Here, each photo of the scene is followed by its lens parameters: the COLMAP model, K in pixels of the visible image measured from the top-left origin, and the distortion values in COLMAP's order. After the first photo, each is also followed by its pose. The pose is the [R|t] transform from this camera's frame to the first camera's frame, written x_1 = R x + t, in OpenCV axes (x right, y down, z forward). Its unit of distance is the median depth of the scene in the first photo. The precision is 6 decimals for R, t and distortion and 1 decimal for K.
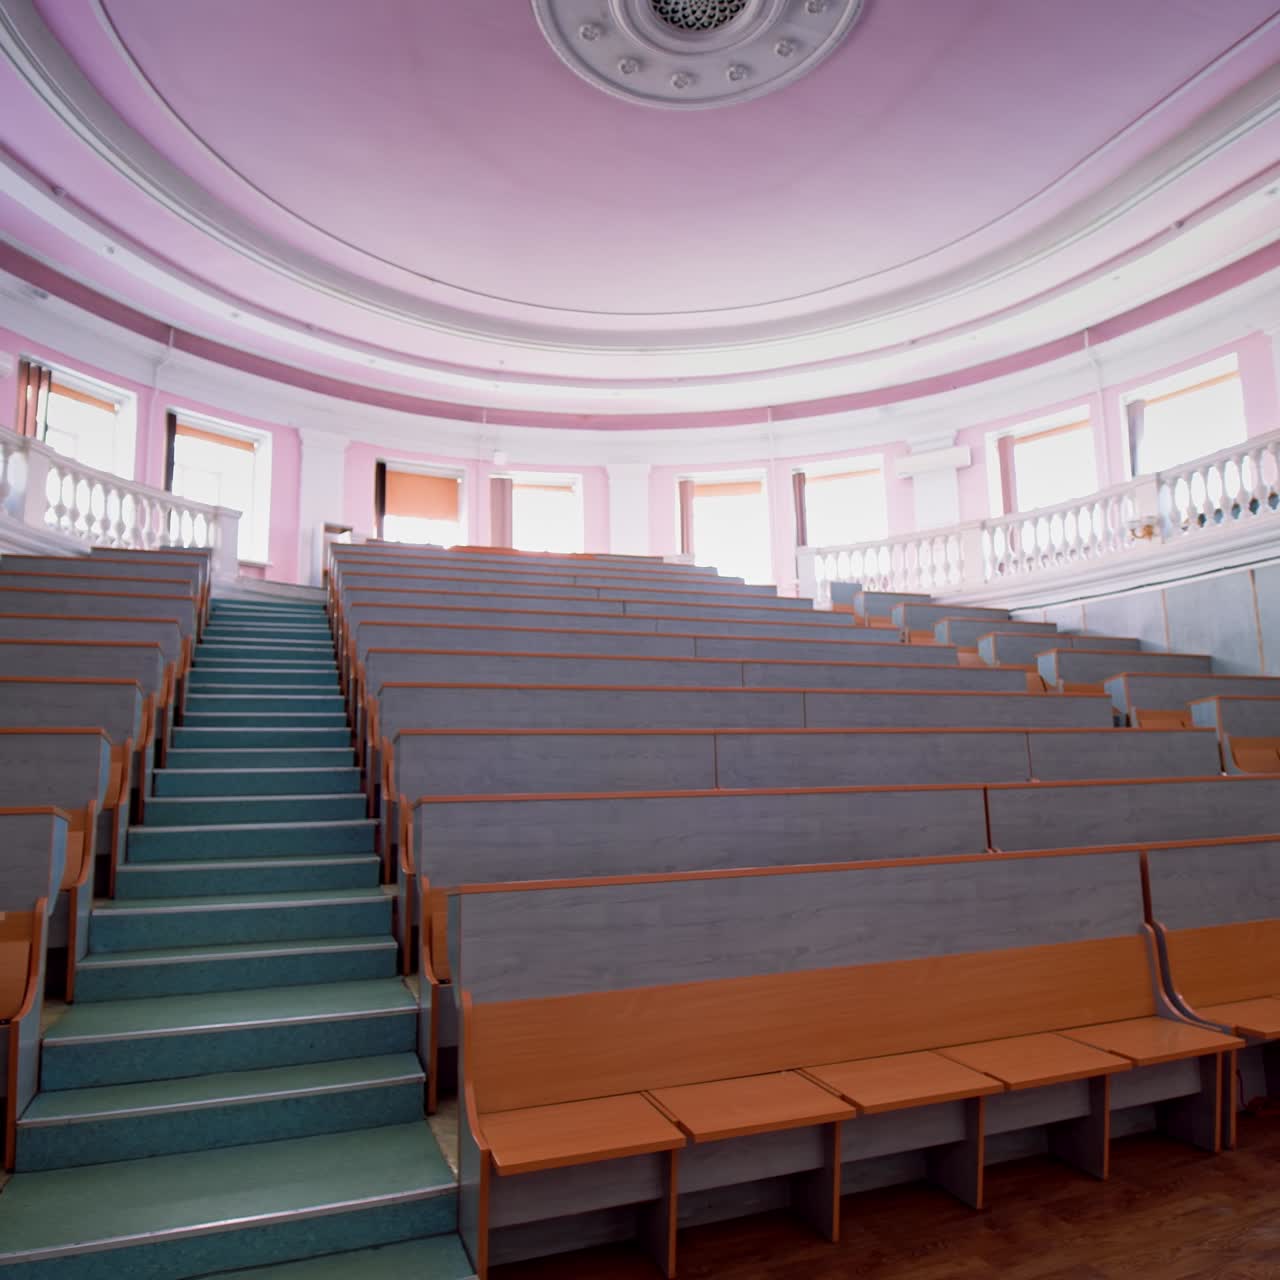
lens RADIAL K [[904.1, 0, 640.0], [0, 904.1, 640.0], [0, 0, 1]] dist [0.000709, 0.003268]
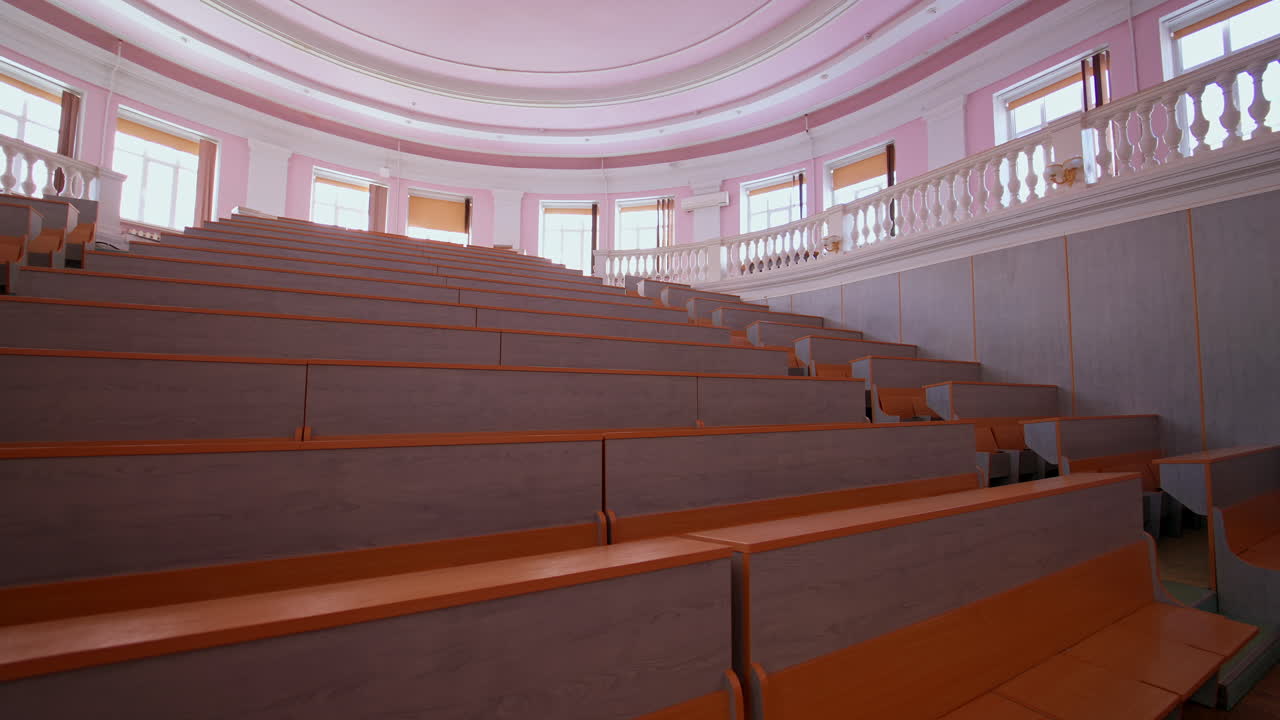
lens RADIAL K [[521.8, 0, 640.0], [0, 521.8, 360.0], [0, 0, 1]] dist [0.000362, -0.000030]
pose [[0.988707, 0.035859, 0.145506, 0.132684], [-0.045860, 0.996767, 0.065970, 0.022277], [-0.142670, -0.071898, 0.987155, 0.202520]]
